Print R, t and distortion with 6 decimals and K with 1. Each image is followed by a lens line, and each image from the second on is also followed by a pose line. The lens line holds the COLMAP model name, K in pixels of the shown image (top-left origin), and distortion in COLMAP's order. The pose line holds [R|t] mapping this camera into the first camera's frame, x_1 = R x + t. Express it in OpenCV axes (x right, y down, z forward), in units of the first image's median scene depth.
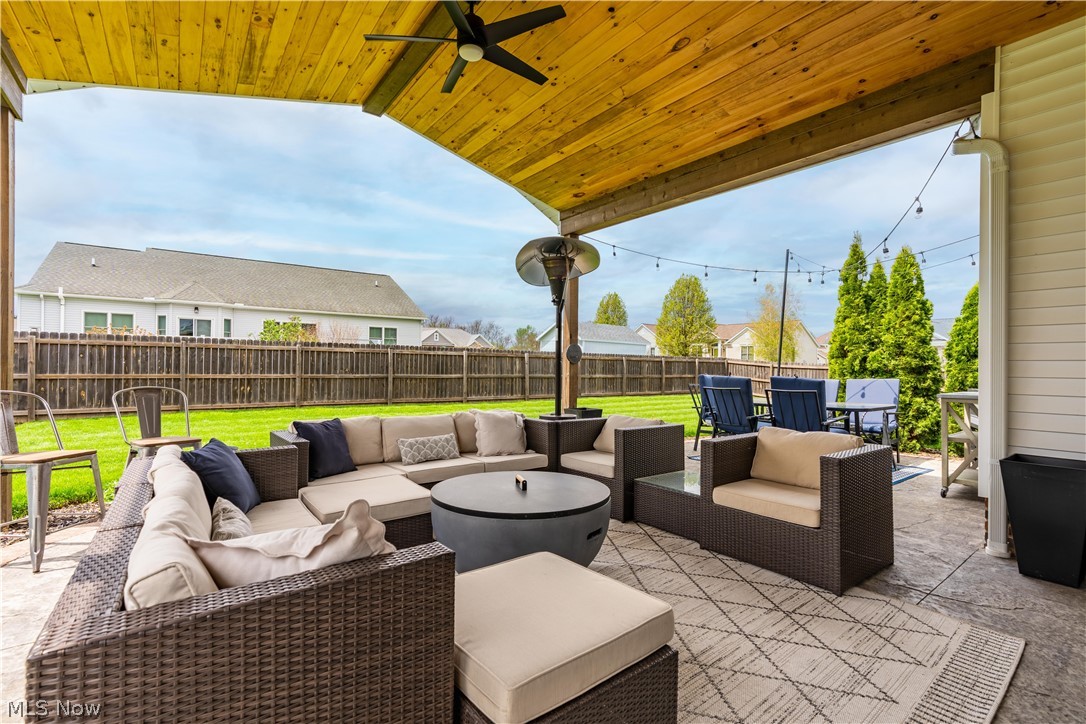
lens RADIAL K [[490.3, 0, 540.3], [0, 490.3, 362.4], [0, 0, 1]] dist [-0.001686, 0.001306]
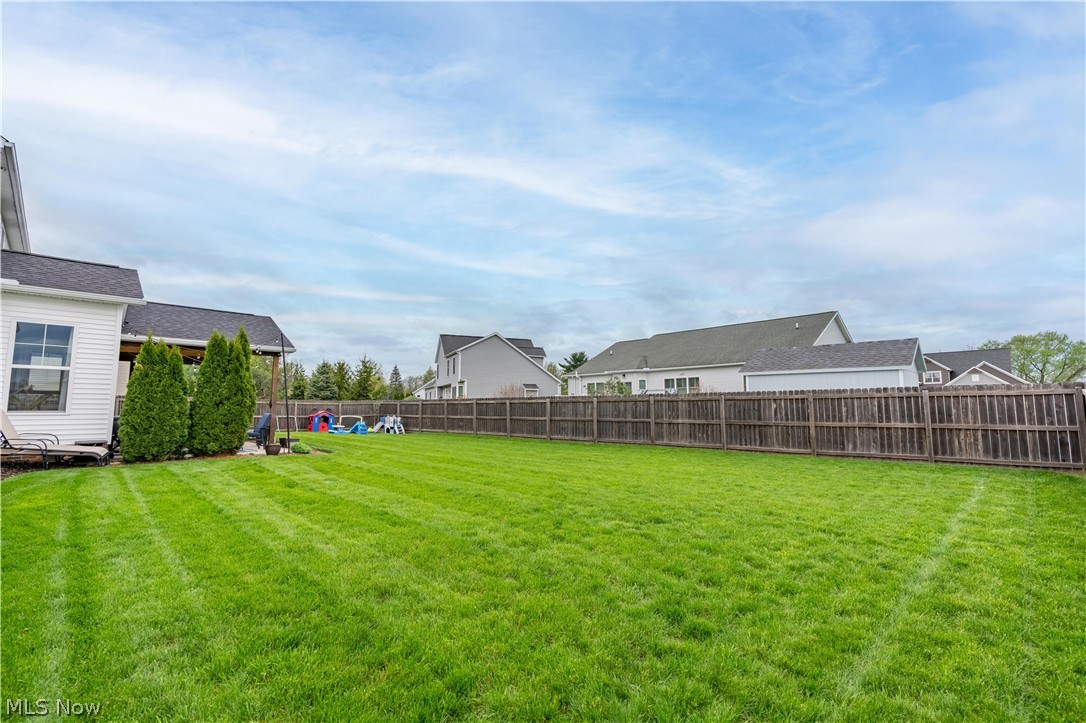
lens RADIAL K [[490.3, 0, 534.0], [0, 490.3, 366.2], [0, 0, 1]] dist [-0.001686, 0.001306]
pose [[0.129095, -0.103908, -0.986173, 1.415183], [0.008133, 0.994572, -0.103728, 0.030638], [0.991599, 0.005370, 0.129239, 1.019716]]
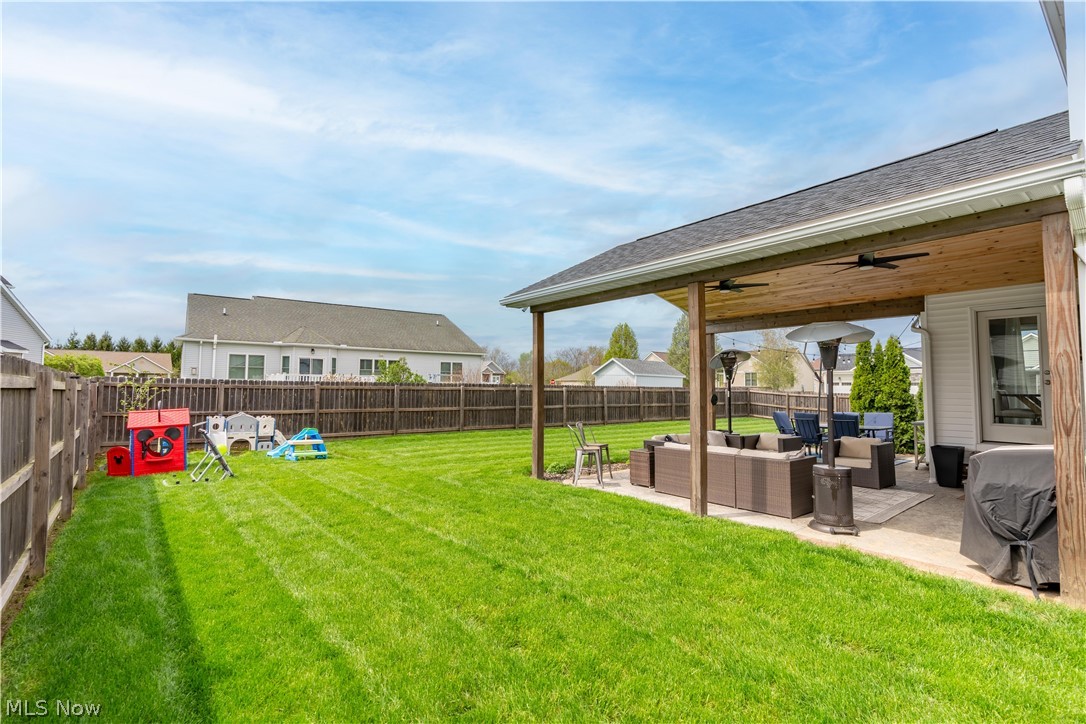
lens RADIAL K [[490.3, 0, 539.4], [0, 490.3, 359.5], [0, 0, 1]] dist [-0.001686, 0.001306]
pose [[0.999855, -0.004721, 0.016385, -0.309974], [0.005570, 0.998624, -0.052148, -0.038332], [-0.016116, 0.052232, 0.998505, -0.410958]]
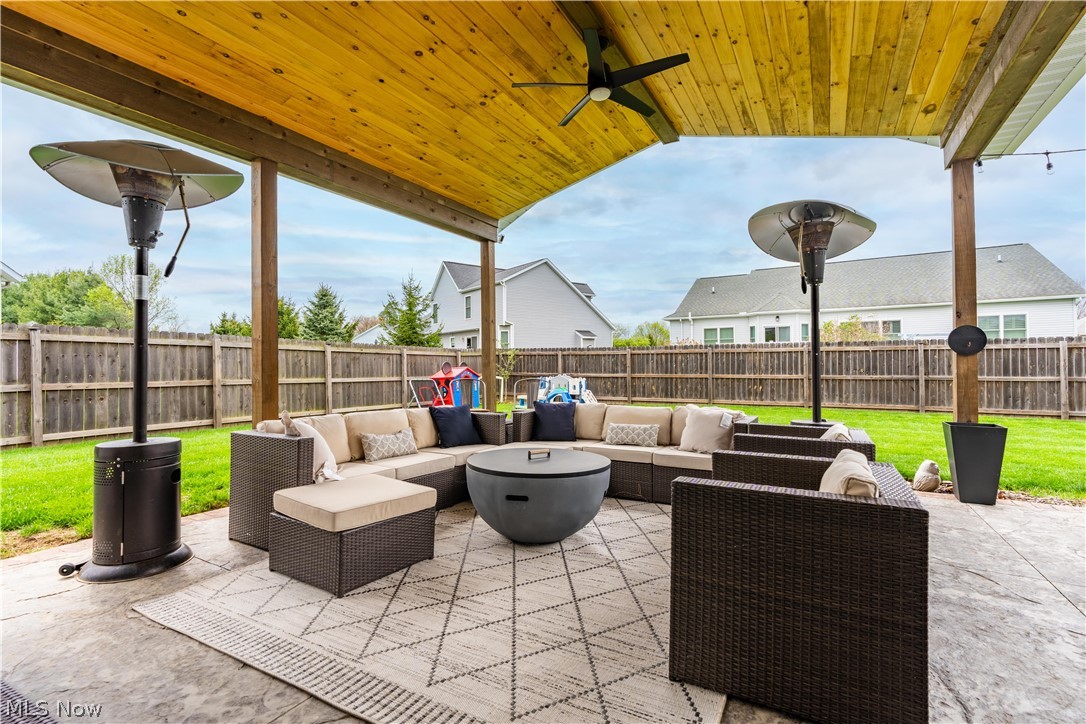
lens RADIAL K [[490.3, 0, 541.3], [0, 490.3, 367.2], [0, 0, 1]] dist [-0.001686, 0.001306]
pose [[0.392356, -0.012133, -0.919733, 0.229834], [0.016108, 0.999850, -0.006319, 0.006242], [0.919672, -0.012336, 0.392493, 0.108147]]
